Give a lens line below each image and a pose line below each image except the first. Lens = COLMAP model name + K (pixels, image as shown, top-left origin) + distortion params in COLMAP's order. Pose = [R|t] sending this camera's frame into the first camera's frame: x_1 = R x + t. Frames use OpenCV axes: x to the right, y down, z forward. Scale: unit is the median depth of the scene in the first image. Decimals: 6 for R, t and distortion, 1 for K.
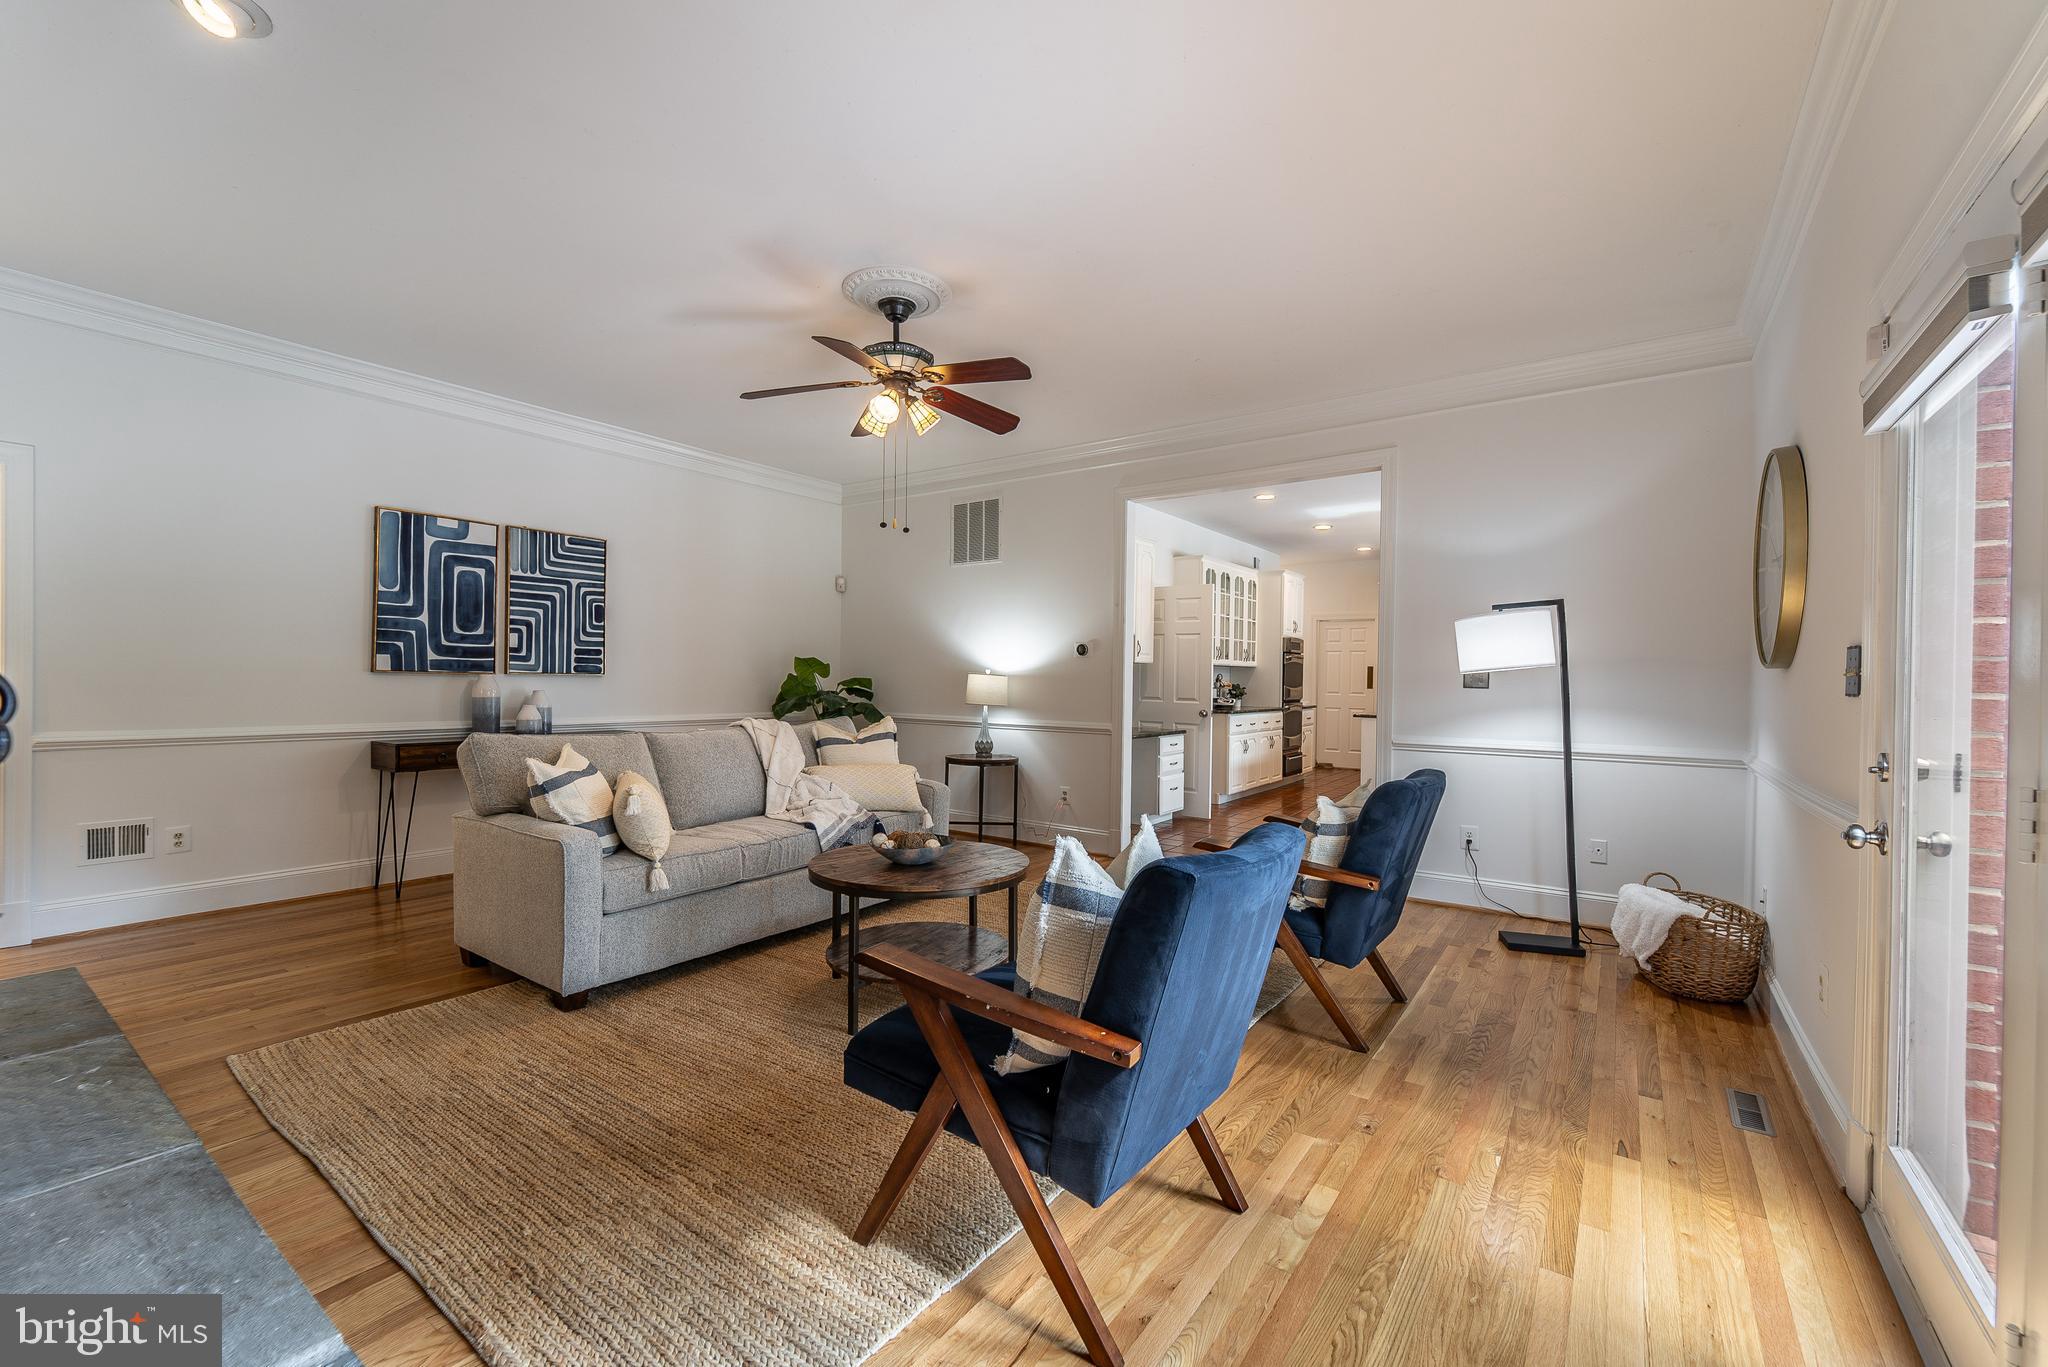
lens RADIAL K [[830.8, 0, 1024.0], [0, 830.8, 683.5], [0, 0, 1]] dist [-0.000269, -0.000294]
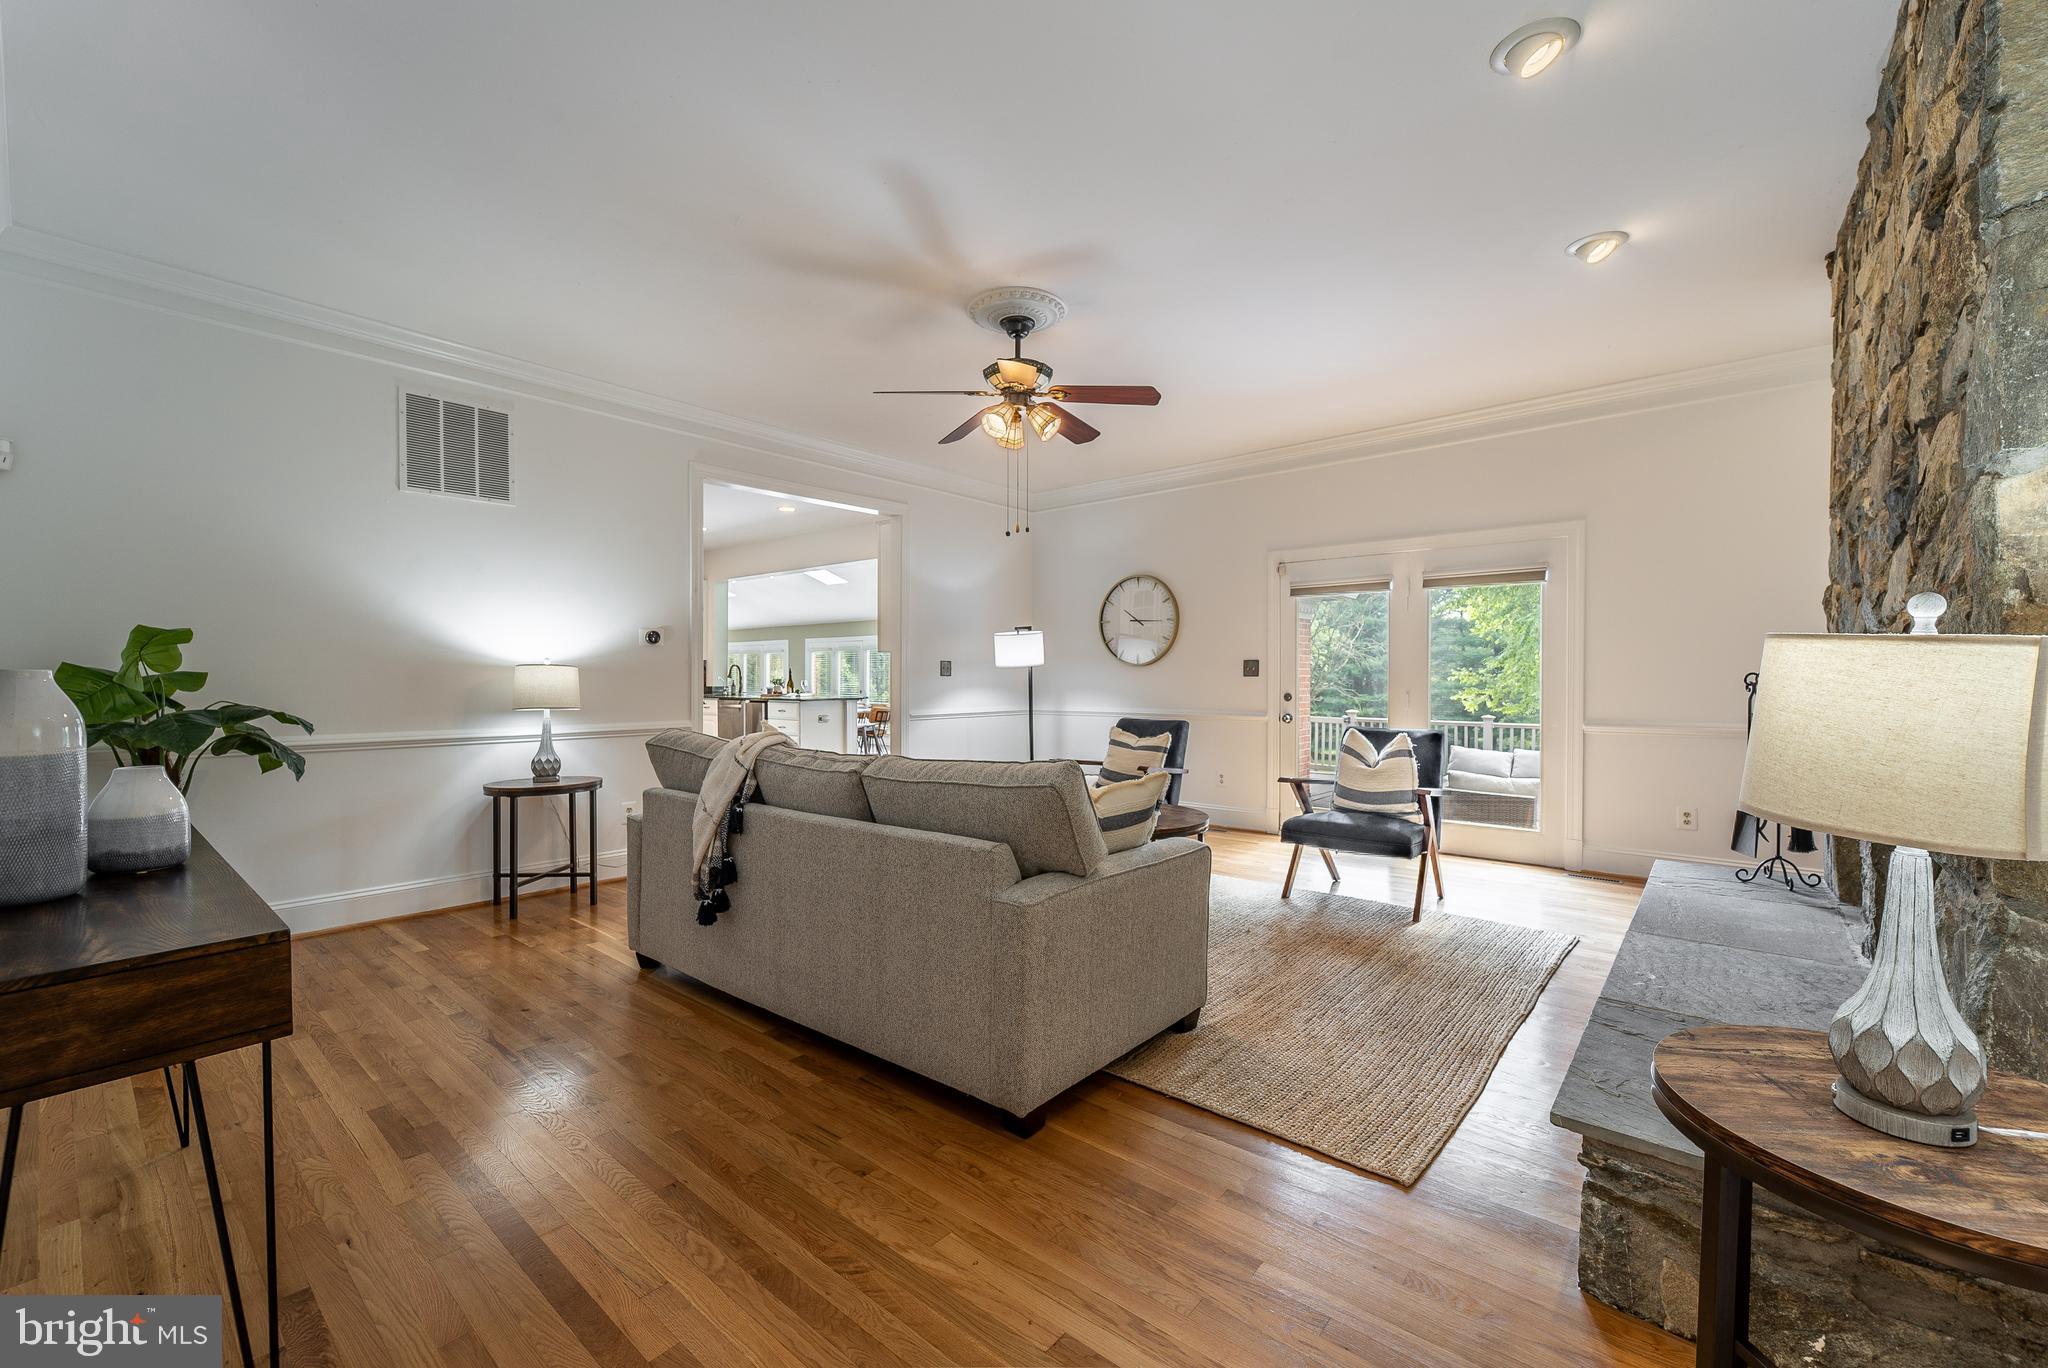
lens RADIAL K [[830.8, 0, 1024.0], [0, 830.8, 684.0], [0, 0, 1]] dist [-0.000269, -0.000294]
pose [[0.088354, -0.021094, 0.995866, -1.459538], [0.005941, 0.999769, 0.020650, -0.016801], [-0.996071, 0.004092, 0.088459, 1.075655]]
